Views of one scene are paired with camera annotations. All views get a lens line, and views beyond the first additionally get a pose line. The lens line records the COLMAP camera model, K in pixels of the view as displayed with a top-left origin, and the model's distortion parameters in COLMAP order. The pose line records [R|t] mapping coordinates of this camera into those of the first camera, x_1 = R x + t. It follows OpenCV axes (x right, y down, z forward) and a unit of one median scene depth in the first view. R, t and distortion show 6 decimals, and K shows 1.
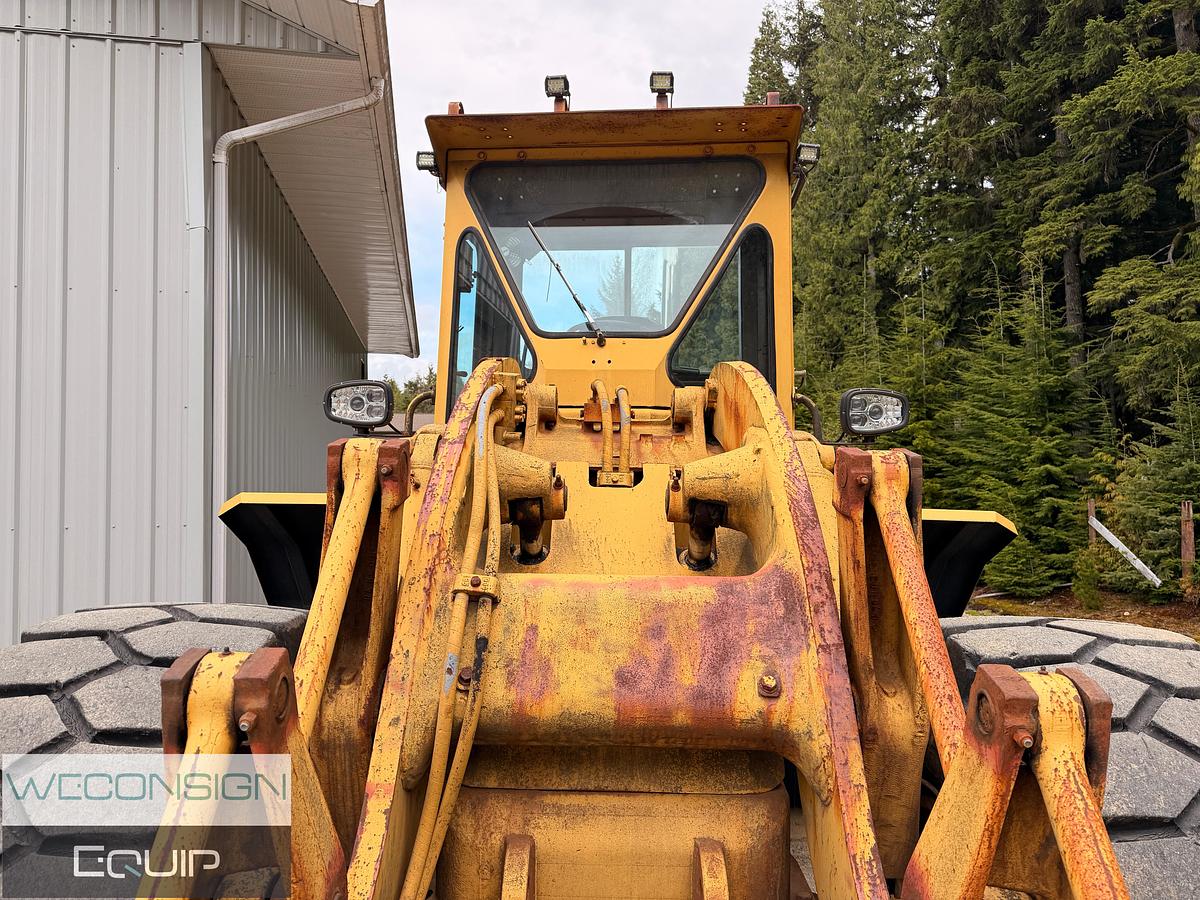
lens RADIAL K [[841.5, 0, 598.2], [0, 841.5, 454.9], [0, 0, 1]] dist [0.061653, -0.077295]
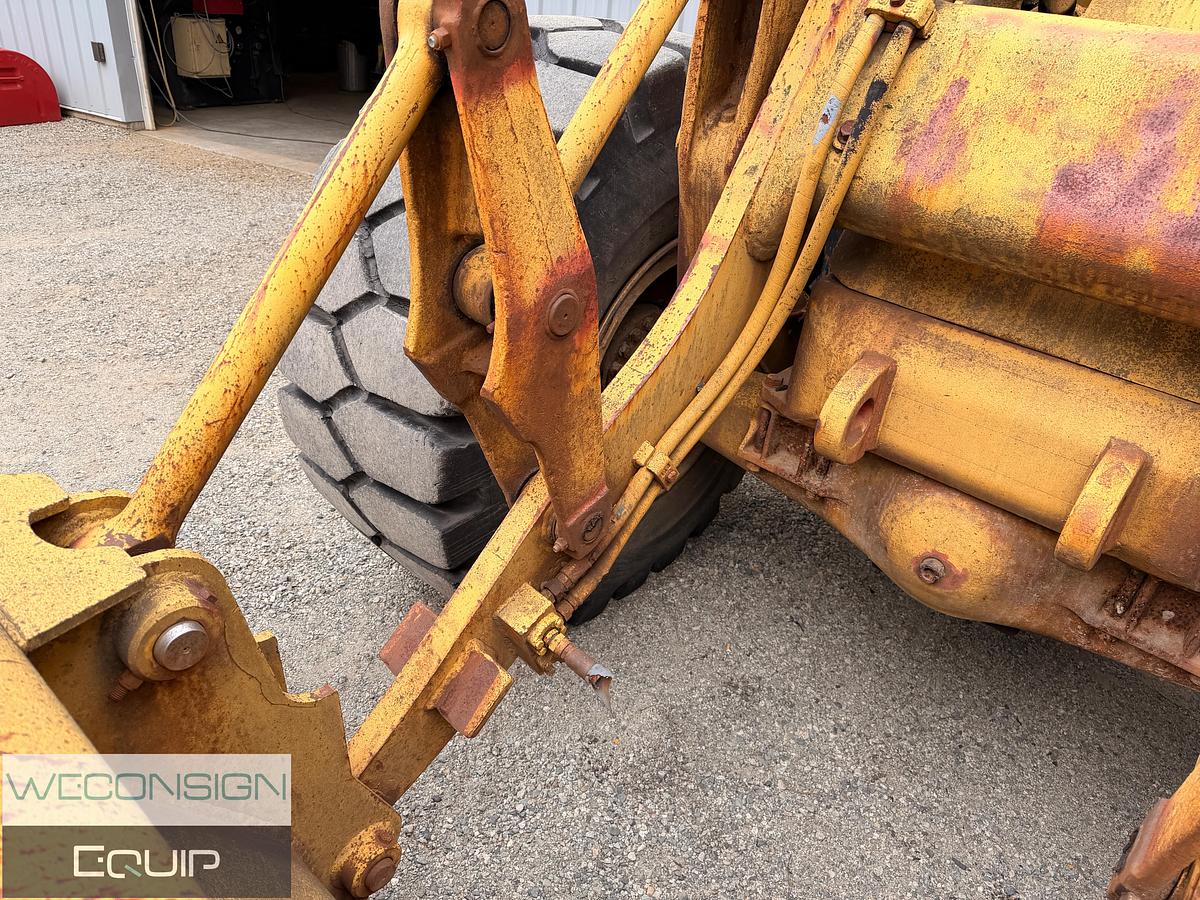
lens RADIAL K [[841.5, 0, 564.9], [0, 841.5, 448.3], [0, 0, 1]] dist [0.061653, -0.077295]
pose [[0.749755, 0.382579, -0.539909, 0.169606], [-0.065853, 0.855011, 0.514412, 0.125877], [0.658431, -0.350128, 0.666242, 0.222148]]
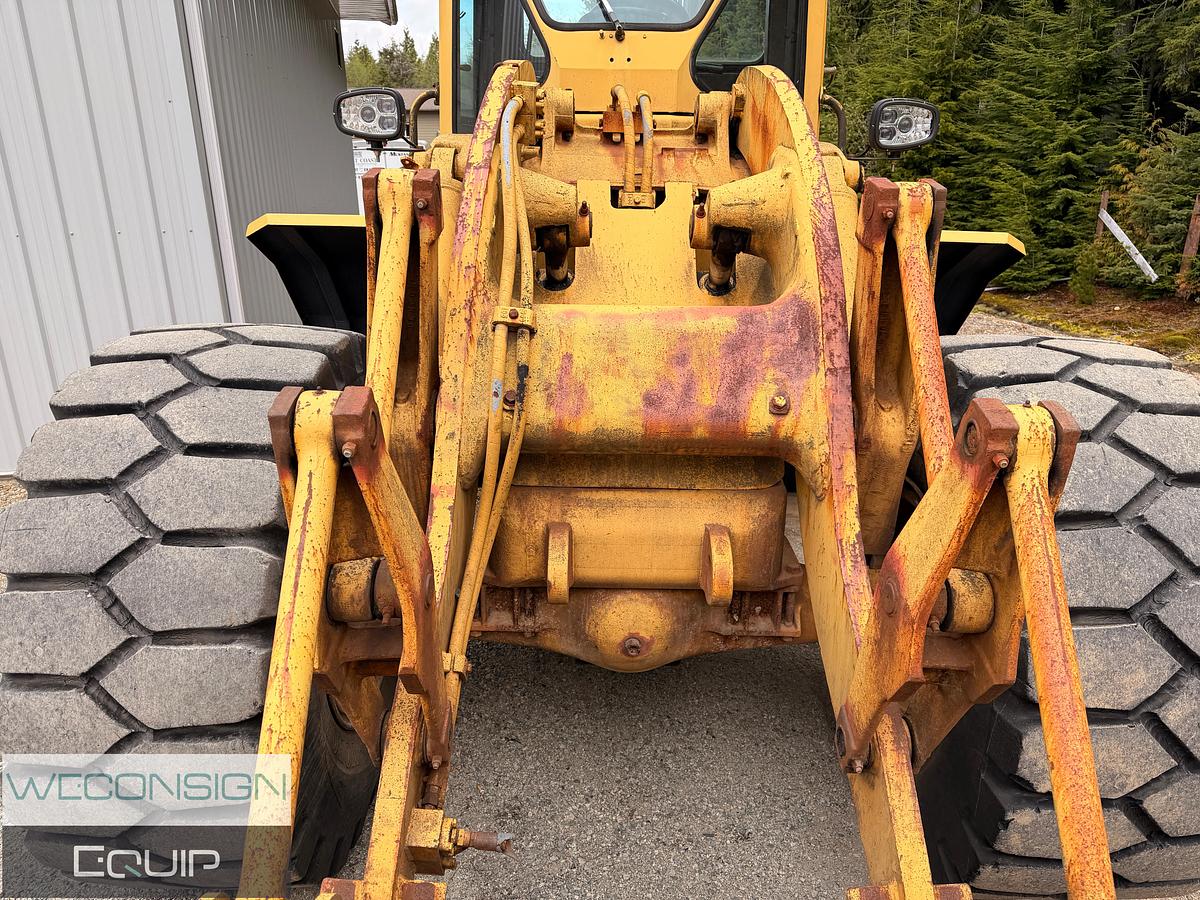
lens RADIAL K [[841.5, 0, 596.3], [0, 841.5, 471.4], [0, 0, 1]] dist [0.061653, -0.077295]
pose [[0.999952, -0.007479, 0.006313, -0.049055], [0.004558, 0.926697, 0.375781, -0.065881], [-0.008661, -0.375734, 0.926687, -0.069919]]
